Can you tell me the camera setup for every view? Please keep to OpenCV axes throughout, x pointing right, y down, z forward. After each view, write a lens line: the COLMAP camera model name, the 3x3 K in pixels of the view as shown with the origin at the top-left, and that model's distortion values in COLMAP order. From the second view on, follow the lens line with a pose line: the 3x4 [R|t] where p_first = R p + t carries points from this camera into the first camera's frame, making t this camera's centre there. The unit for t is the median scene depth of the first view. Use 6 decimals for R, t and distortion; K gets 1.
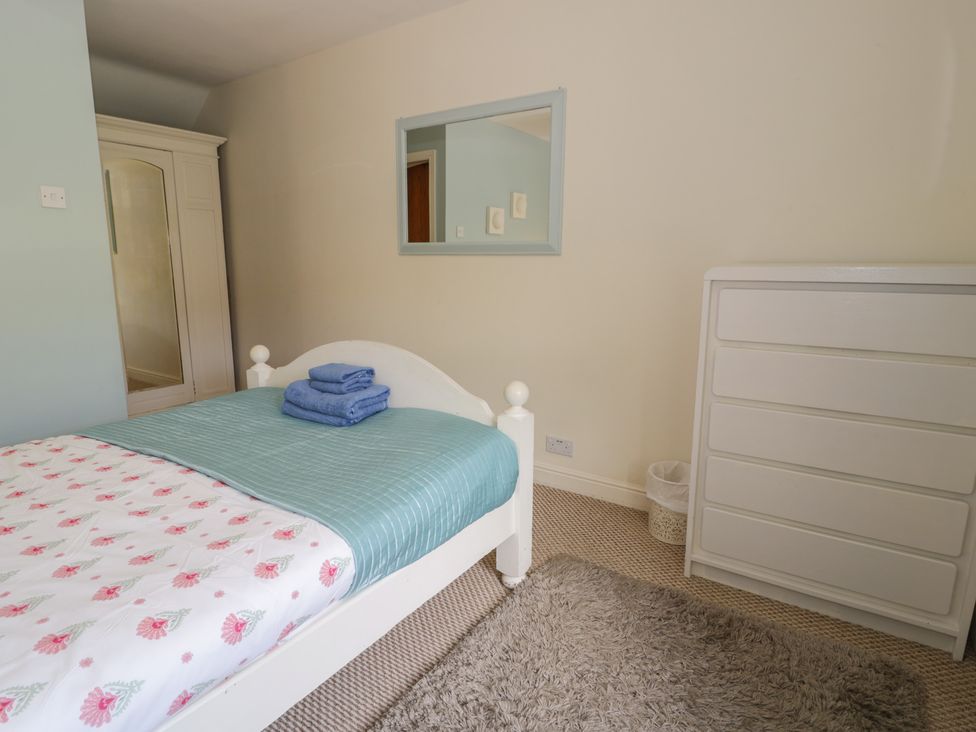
lens RADIAL K [[545.5, 0, 486.8], [0, 545.5, 365.2], [0, 0, 1]] dist [-0.005244, -0.000815]
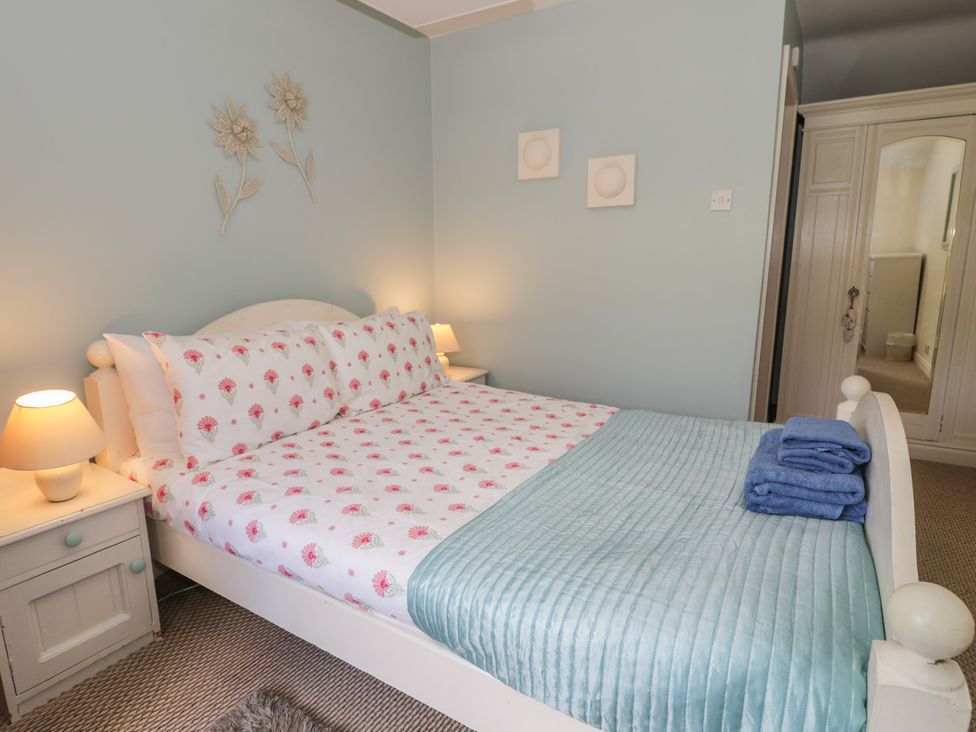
lens RADIAL K [[545.5, 0, 488.4], [0, 545.5, 365.4], [0, 0, 1]] dist [-0.005244, -0.000815]
pose [[0.030967, 0.184059, -0.982427, 0.523367], [-0.180625, 0.967747, 0.175615, -0.173624], [0.983064, 0.172012, 0.063214, 0.929615]]
